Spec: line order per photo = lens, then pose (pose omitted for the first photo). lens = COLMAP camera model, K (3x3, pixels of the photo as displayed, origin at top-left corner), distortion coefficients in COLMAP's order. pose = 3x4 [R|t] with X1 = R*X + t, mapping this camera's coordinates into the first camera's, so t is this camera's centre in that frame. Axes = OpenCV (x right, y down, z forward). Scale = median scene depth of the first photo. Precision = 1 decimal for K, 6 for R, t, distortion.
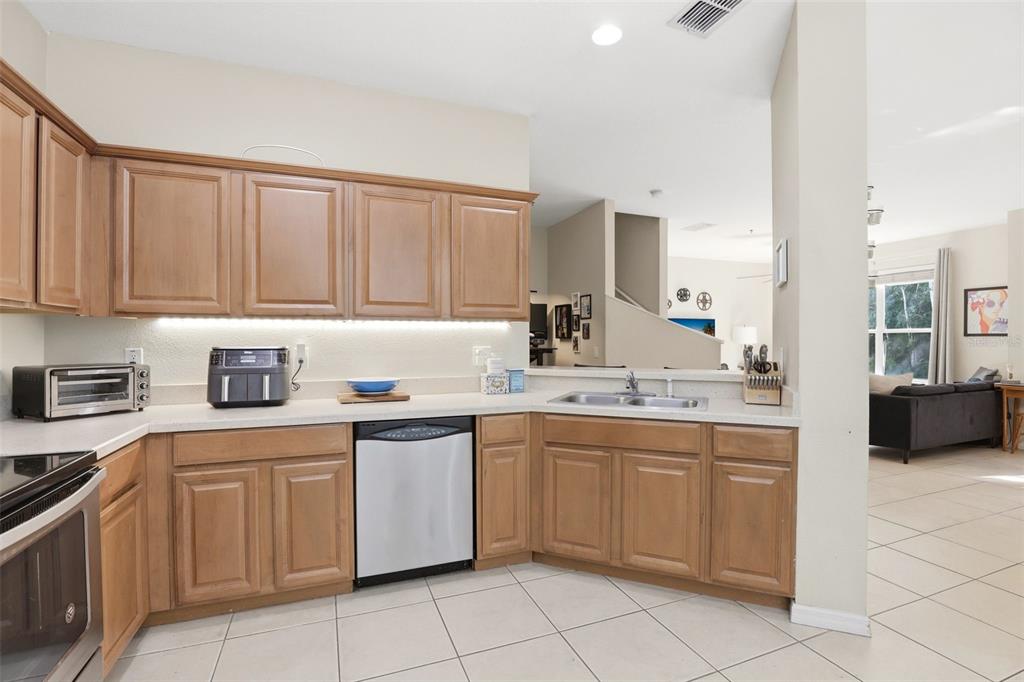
lens RADIAL K [[476.4, 0, 505.0], [0, 476.4, 336.8], [0, 0, 1]] dist [-0.032598, 0.004805]
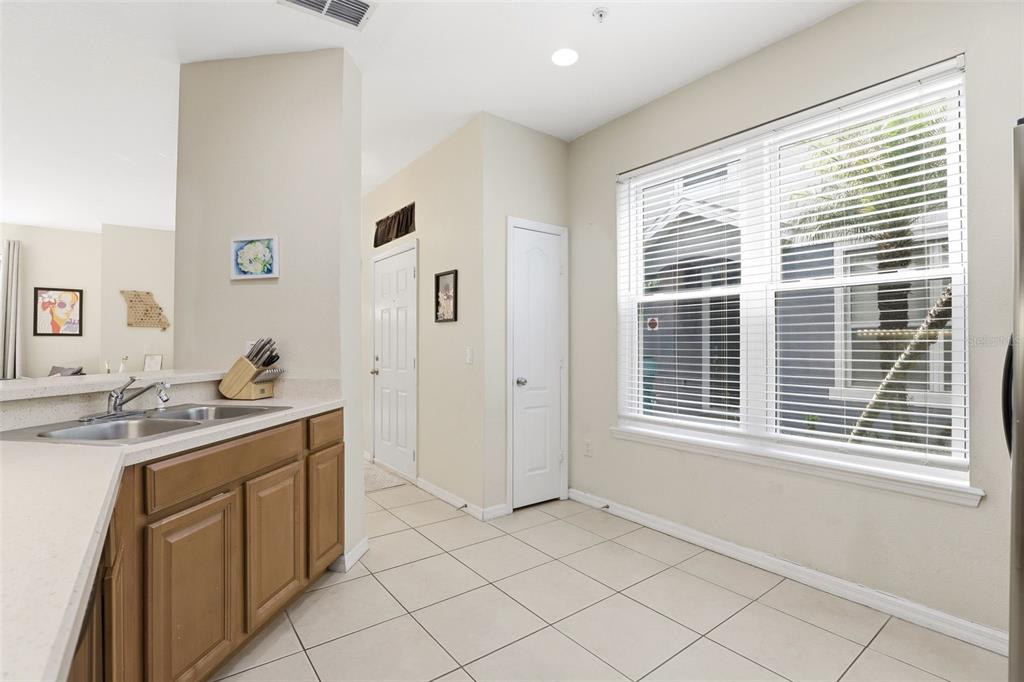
lens RADIAL K [[476.4, 0, 512.2], [0, 476.4, 340.8], [0, 0, 1]] dist [-0.032598, 0.004805]
pose [[-0.269317, 0.007103, 0.963025, -0.212684], [-0.005124, 0.999948, -0.008808, 0.012867], [-0.963038, -0.007306, -0.269266, 0.306921]]
